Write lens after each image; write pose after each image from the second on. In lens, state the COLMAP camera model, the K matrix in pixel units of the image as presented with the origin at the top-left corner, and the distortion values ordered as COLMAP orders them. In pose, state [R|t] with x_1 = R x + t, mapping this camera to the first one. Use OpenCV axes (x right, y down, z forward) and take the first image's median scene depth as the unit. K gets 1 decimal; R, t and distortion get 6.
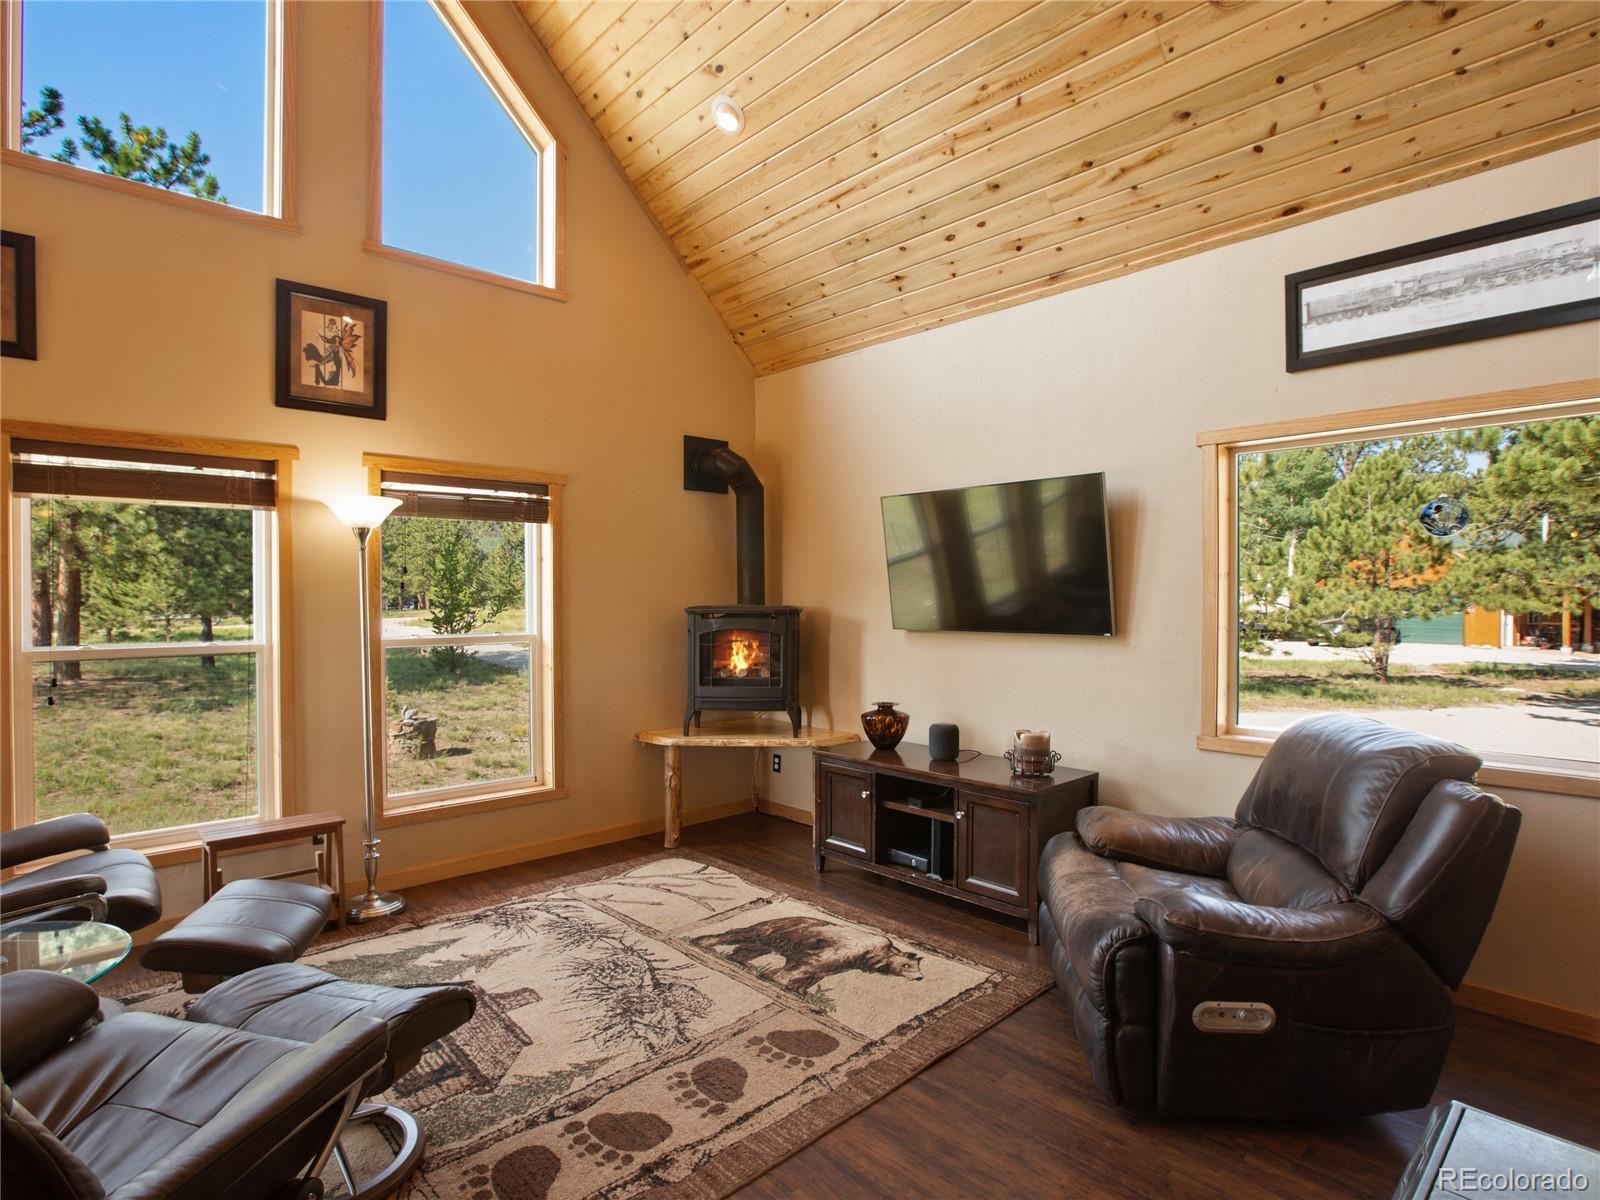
lens RADIAL K [[832.5, 0, 793.0], [0, 832.5, 607.6], [0, 0, 1]] dist [-0.070272, 0.029755]
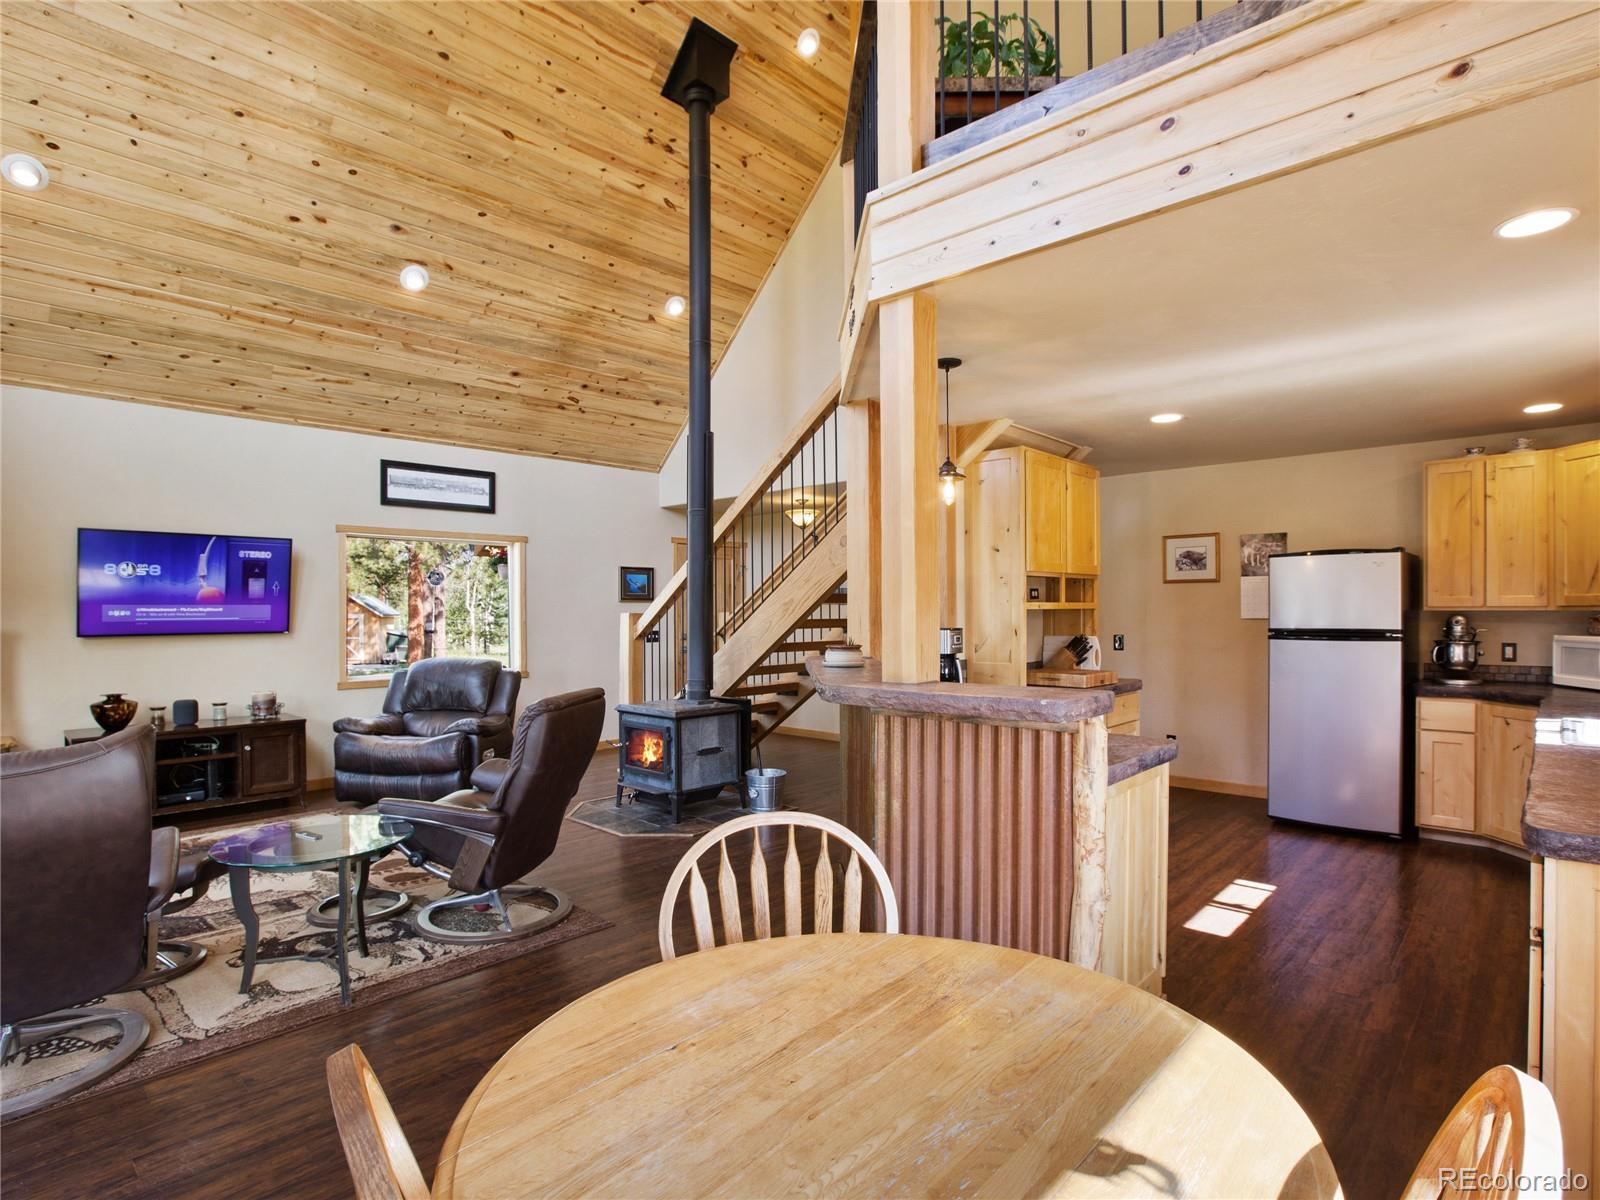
lens RADIAL K [[832.5, 0, 793.0], [0, 832.5, 607.6], [0, 0, 1]] dist [-0.070272, 0.029755]
pose [[-0.062244, 0.004105, 0.998053, -1.462835], [0.016373, 0.999861, -0.003091, 0.004670], [-0.997927, 0.016149, -0.062303, 0.052047]]
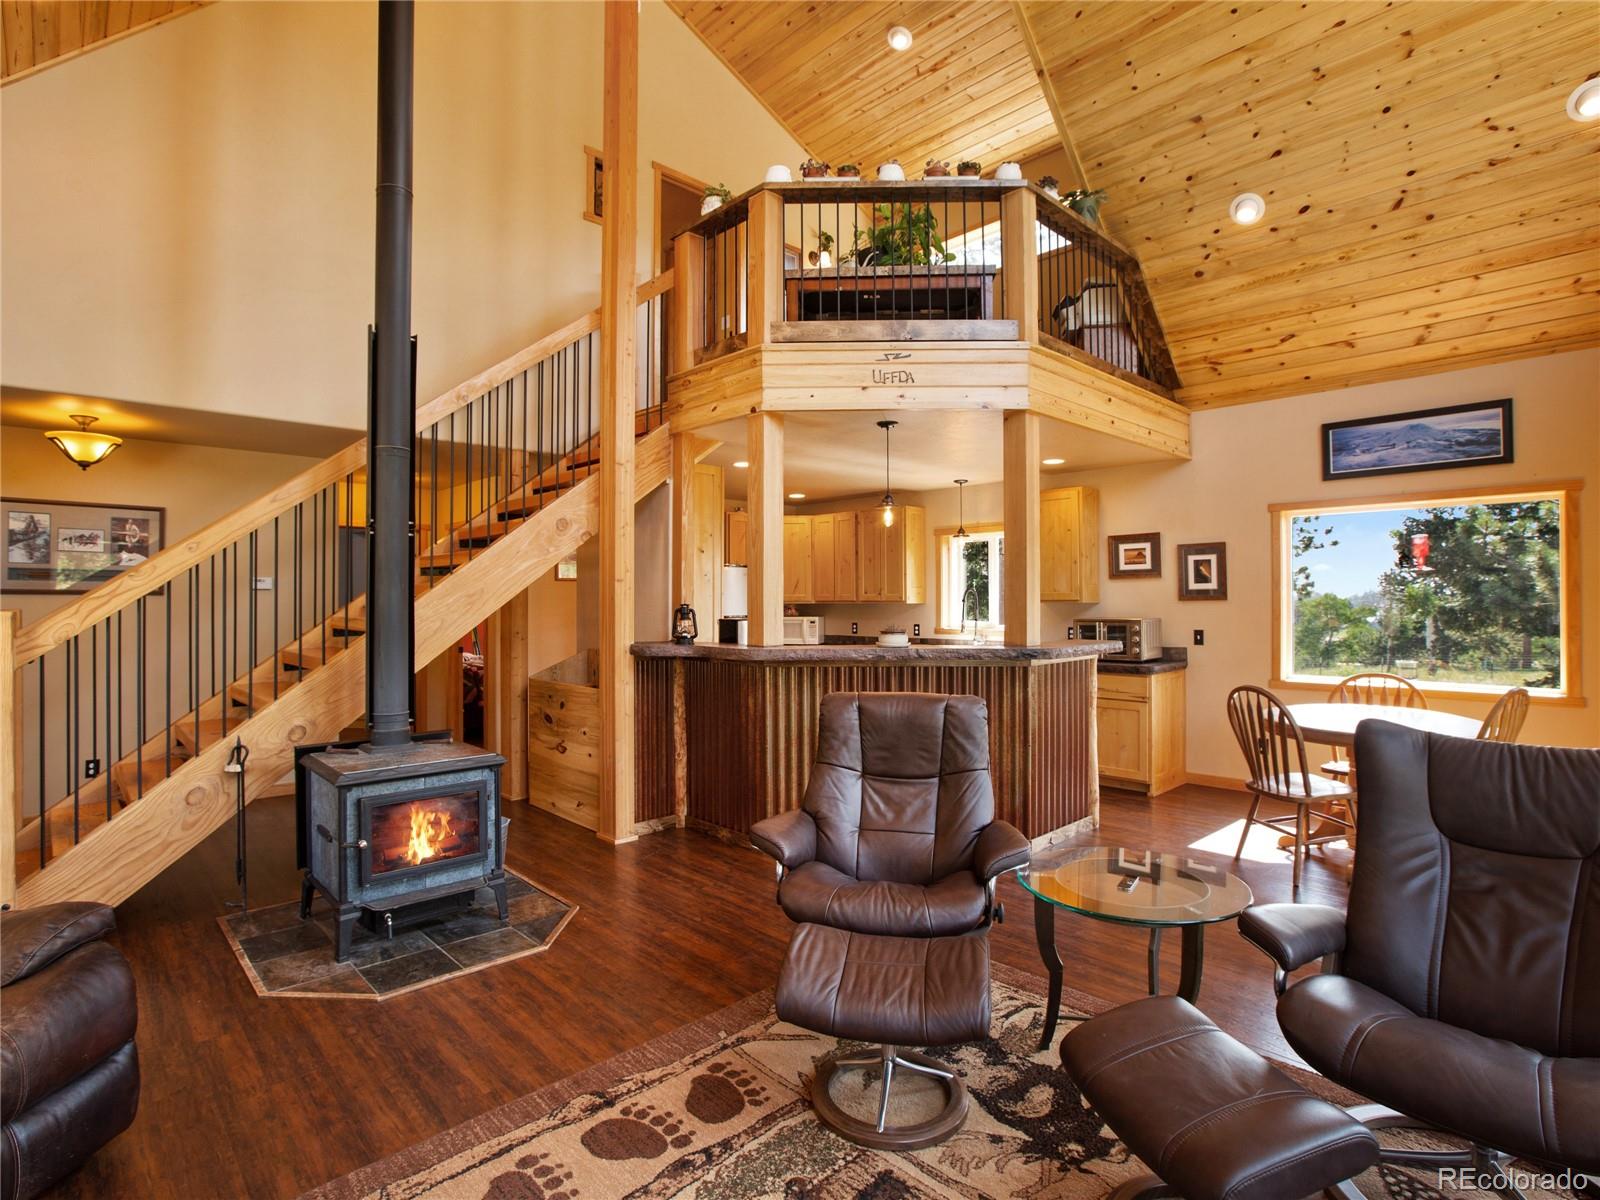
lens RADIAL K [[820.3, 0, 802.7], [0, 820.3, 593.4], [0, 0, 1]] dist [-0.044339, 0.016284]
pose [[-0.999825, 0.004605, -0.018113, -0.250928], [0.004516, 0.999978, 0.004948, -0.016681], [0.018136, 0.004865, -0.999824, 1.229999]]
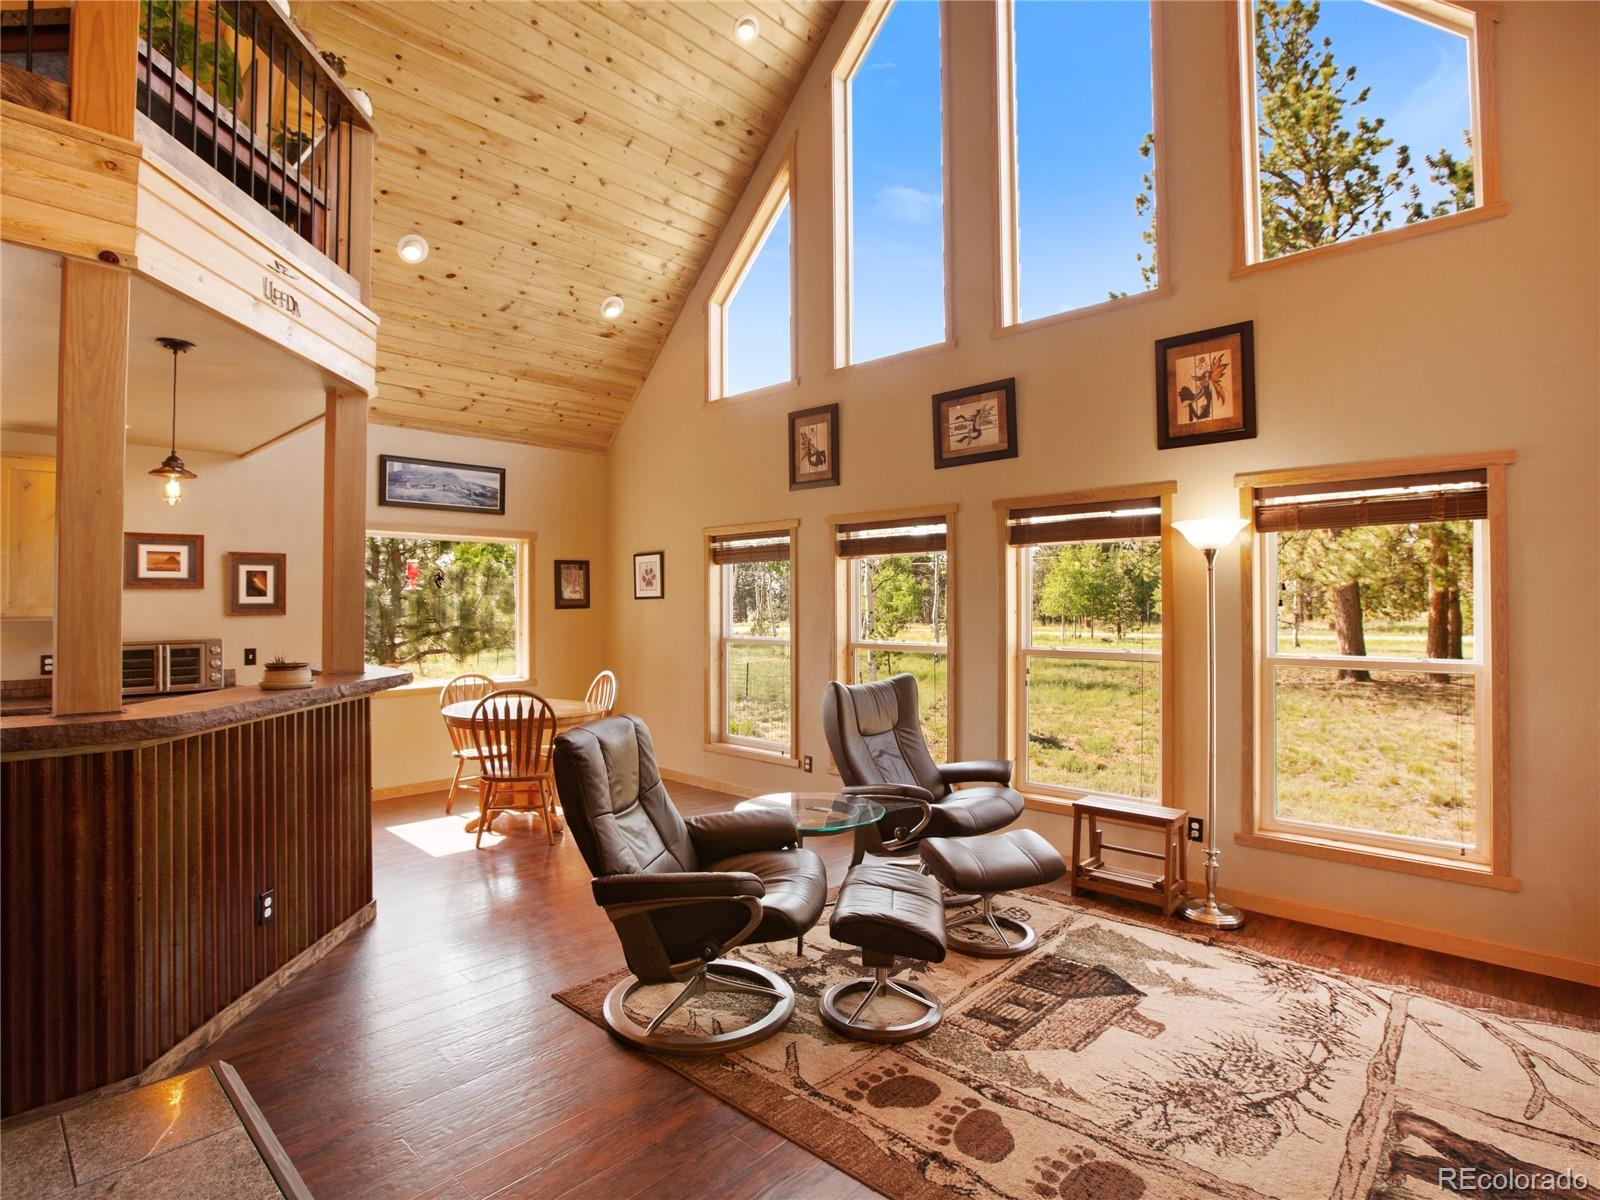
lens RADIAL K [[822.2, 0, 793.2], [0, 822.2, 592.0], [0, 0, 1]] dist [-0.061245, 0.027524]
pose [[0.068120, -0.015056, -0.997564, 0.508202], [-0.010674, 0.999818, -0.015819, -0.021394], [0.997620, 0.011725, 0.067947, 0.420321]]
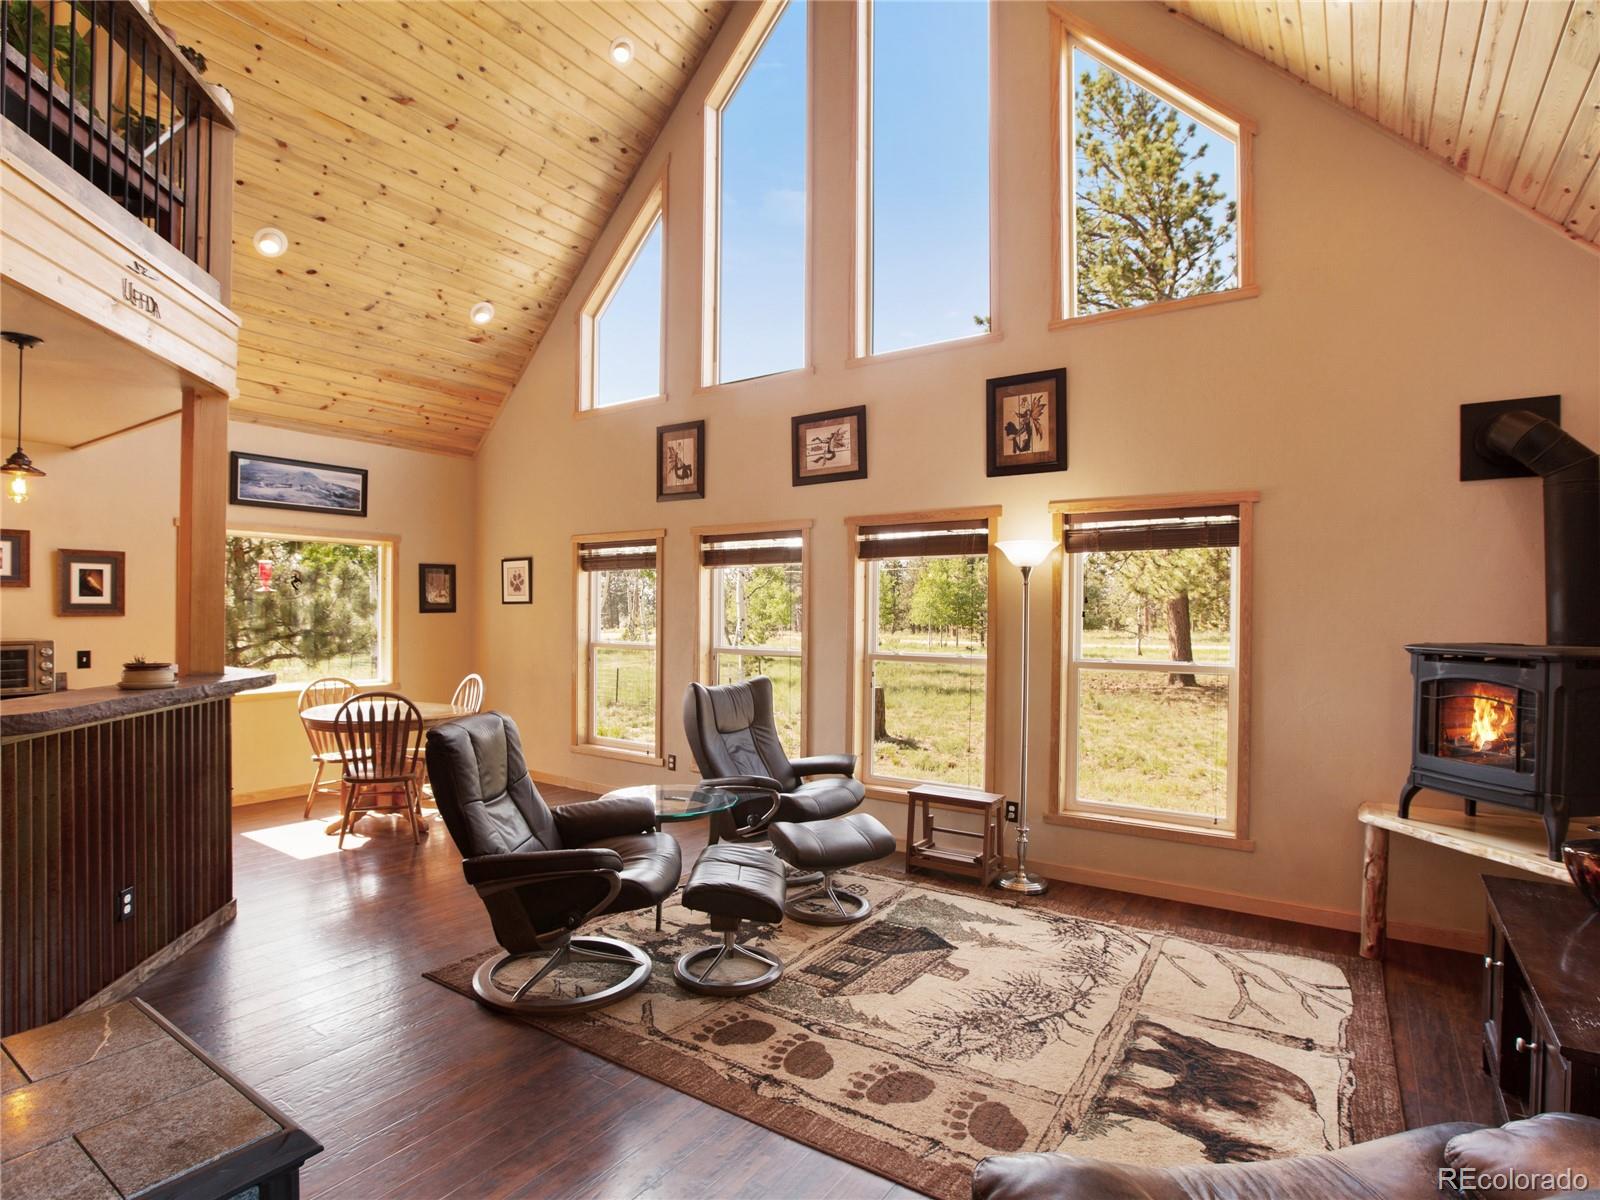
lens RADIAL K [[826.0, 0, 798.8], [0, 826.0, 614.5], [0, 0, 1]] dist [-0.061451, 0.028144]
pose [[0.224807, 0.005129, -0.974390, 0.618462], [-0.021444, 0.999770, 0.000315, -0.021400], [0.974167, 0.020825, 0.224865, 0.429403]]
